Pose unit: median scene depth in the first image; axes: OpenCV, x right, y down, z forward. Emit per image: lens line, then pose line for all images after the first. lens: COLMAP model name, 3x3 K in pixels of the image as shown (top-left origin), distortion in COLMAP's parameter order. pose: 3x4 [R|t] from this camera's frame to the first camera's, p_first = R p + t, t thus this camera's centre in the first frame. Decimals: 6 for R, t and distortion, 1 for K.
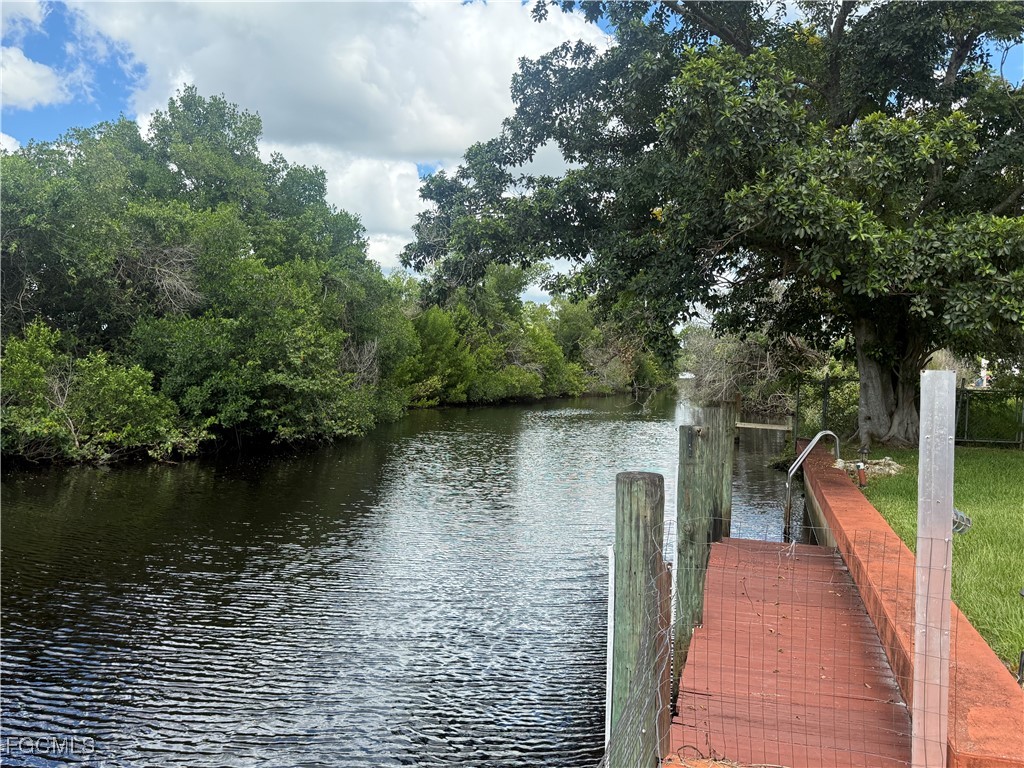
lens RADIAL K [[854.9, 0, 512.0], [0, 854.9, 384.0], [0, 0, 1]] dist [0.121298, -0.197039]
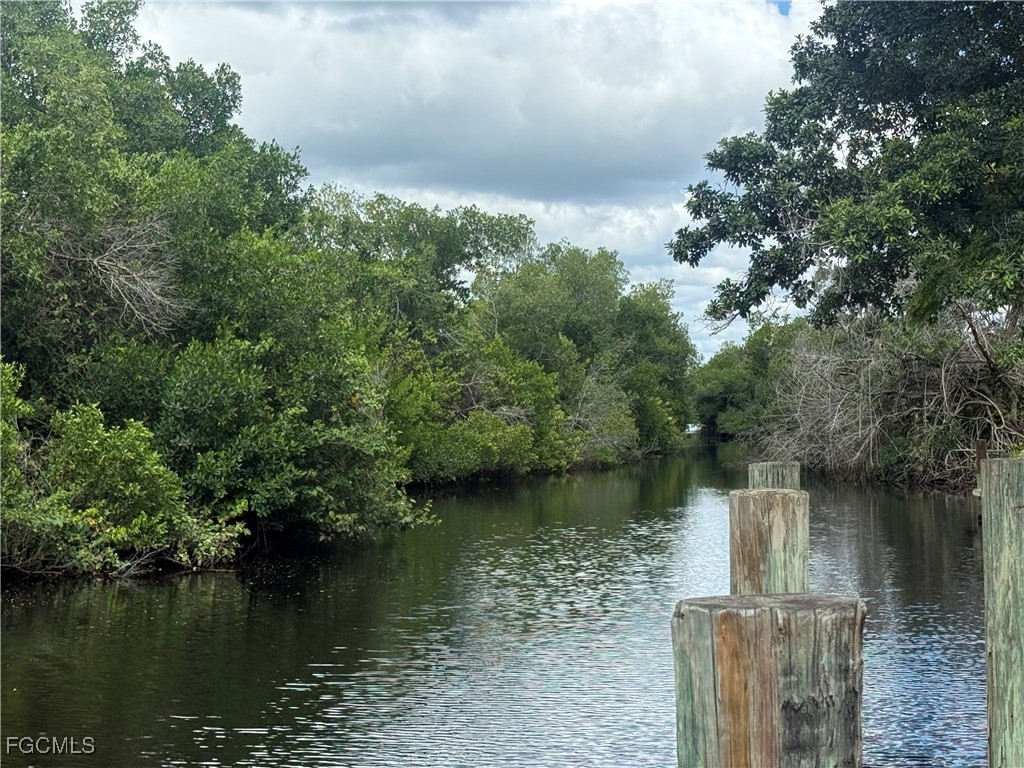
lens RADIAL K [[1897.3, 0, 512.0], [0, 1897.3, 384.0], [0, 0, 1]] dist [-0.037888, -0.009695]
pose [[0.989501, -0.028652, 0.141659, -0.335199], [0.034215, 0.998730, -0.036994, 0.011807], [-0.140419, 0.041453, 0.989224, -0.359942]]
